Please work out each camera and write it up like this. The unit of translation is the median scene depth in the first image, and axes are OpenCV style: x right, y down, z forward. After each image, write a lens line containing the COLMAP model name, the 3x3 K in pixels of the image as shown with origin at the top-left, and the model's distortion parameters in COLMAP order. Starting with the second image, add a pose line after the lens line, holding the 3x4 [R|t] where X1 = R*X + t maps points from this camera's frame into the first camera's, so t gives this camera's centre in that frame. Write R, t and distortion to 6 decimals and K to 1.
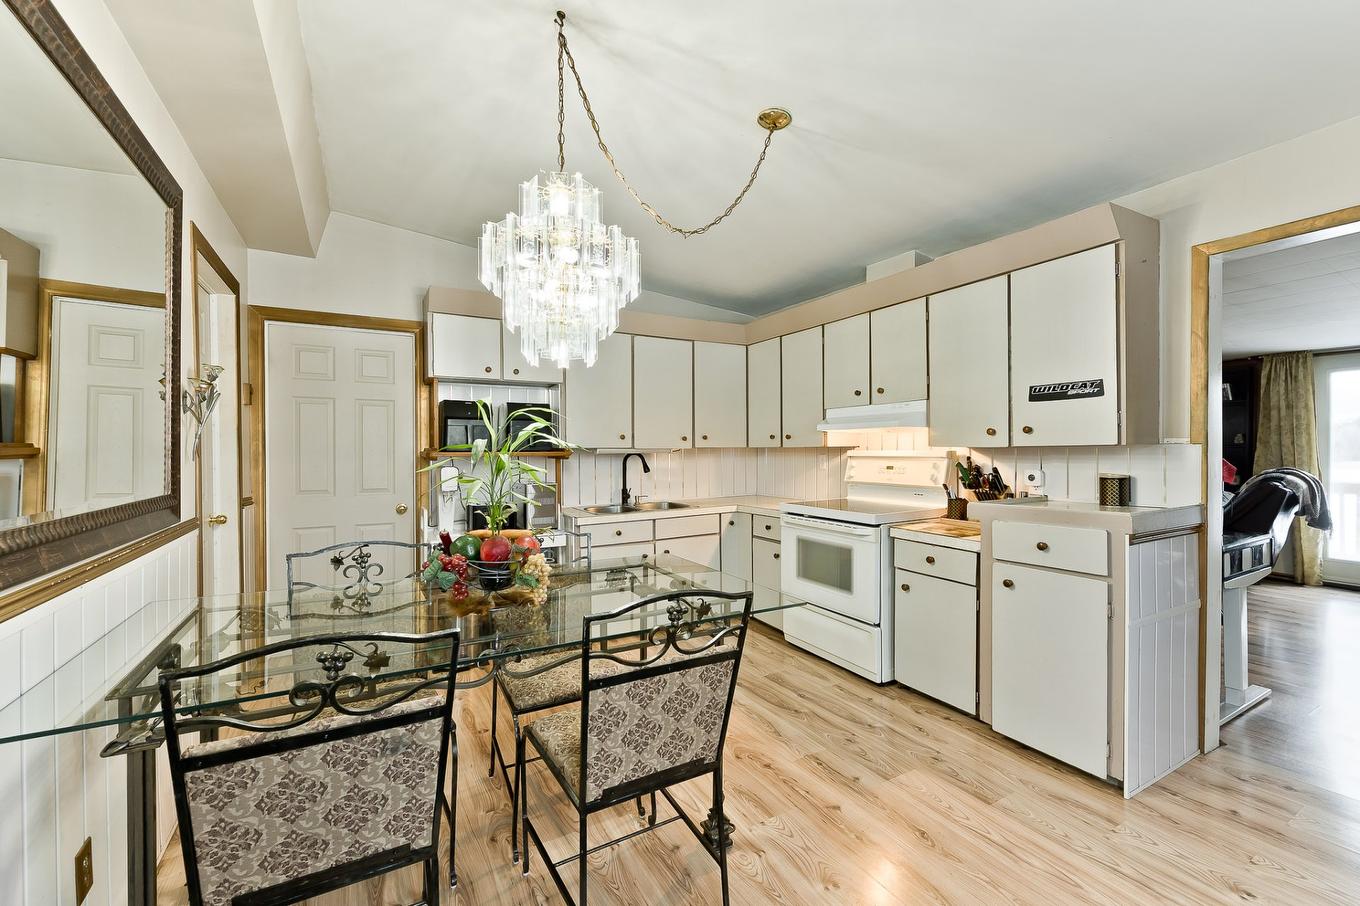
lens RADIAL K [[557.3, 0, 692.0], [0, 557.3, 453.1], [0, 0, 1]] dist [-0.000439, -0.000079]
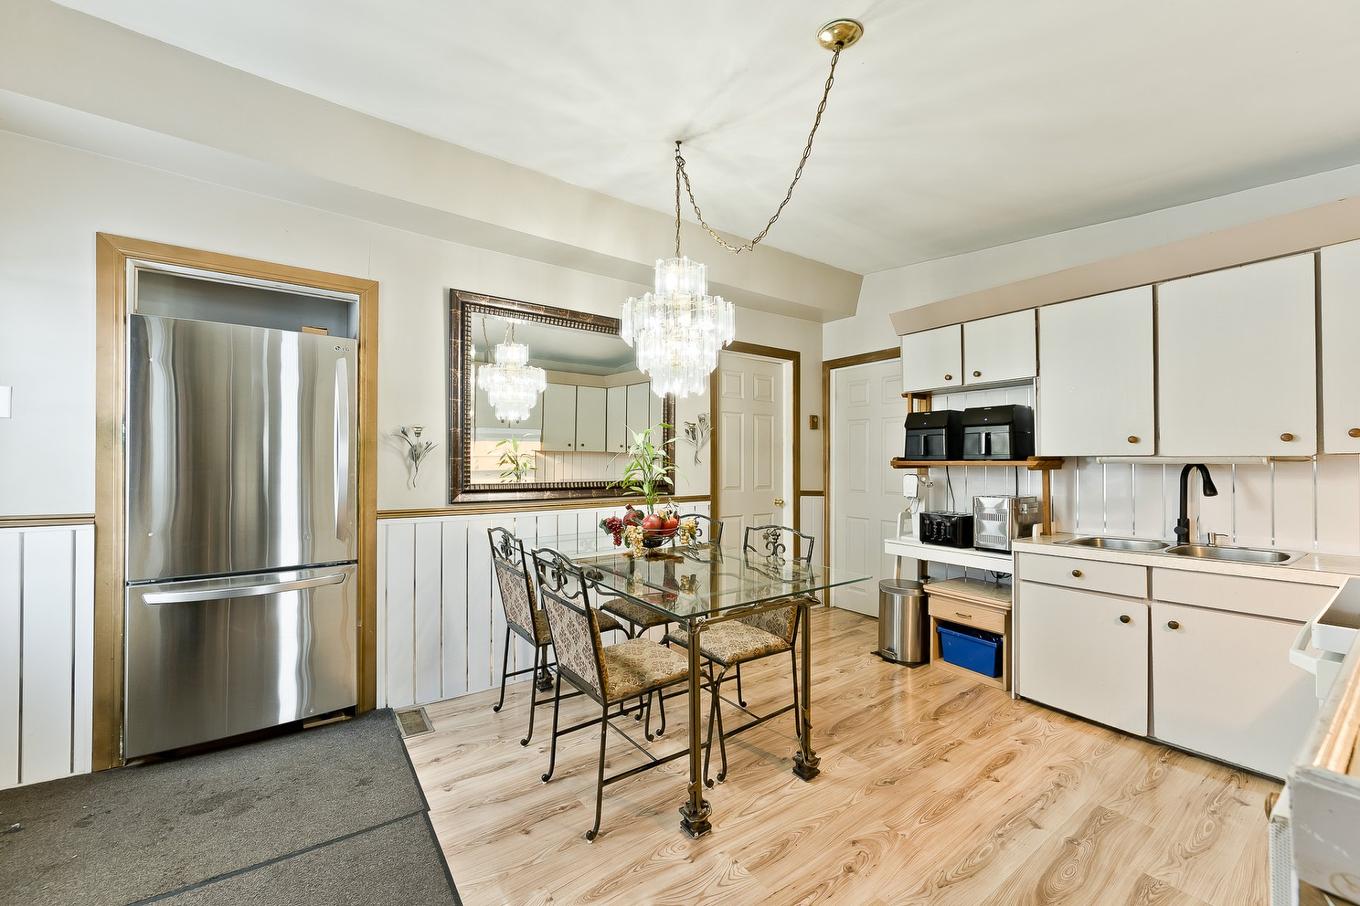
lens RADIAL K [[557.3, 0, 692.0], [0, 557.3, 453.1], [0, 0, 1]] dist [-0.000439, -0.000079]
pose [[0.108211, -0.012878, -0.994045, 0.556850], [-0.005939, 0.999890, -0.013600, -0.000184], [0.994110, 0.007375, 0.108123, 0.438814]]
